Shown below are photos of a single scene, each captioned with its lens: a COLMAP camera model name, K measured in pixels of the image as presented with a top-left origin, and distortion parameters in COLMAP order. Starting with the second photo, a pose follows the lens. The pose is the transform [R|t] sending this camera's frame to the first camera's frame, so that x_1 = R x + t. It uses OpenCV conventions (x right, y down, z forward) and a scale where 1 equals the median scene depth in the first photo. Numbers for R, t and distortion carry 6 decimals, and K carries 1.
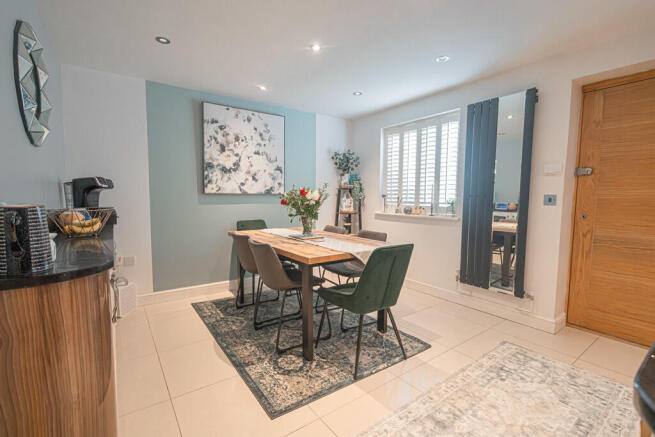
lens RADIAL K [[295.9, 0, 328.0], [0, 295.9, 219.7], [0, 0, 1]] dist [-0.002481, 0.000080]
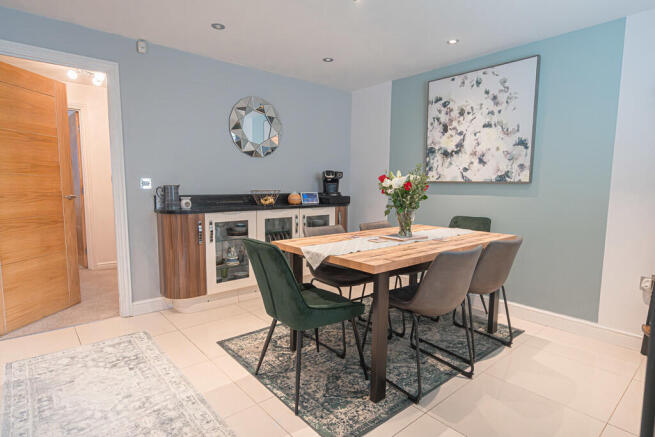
lens RADIAL K [[354.3, 0, 327.9], [0, 354.3, 219.5], [0, 0, 1]] dist [0.001965, 0.000389]
pose [[0.084197, 0.093309, -0.992071, 0.638352], [-0.089910, 0.992256, 0.085696, -0.037954], [0.992385, 0.081981, 0.091935, 0.580036]]
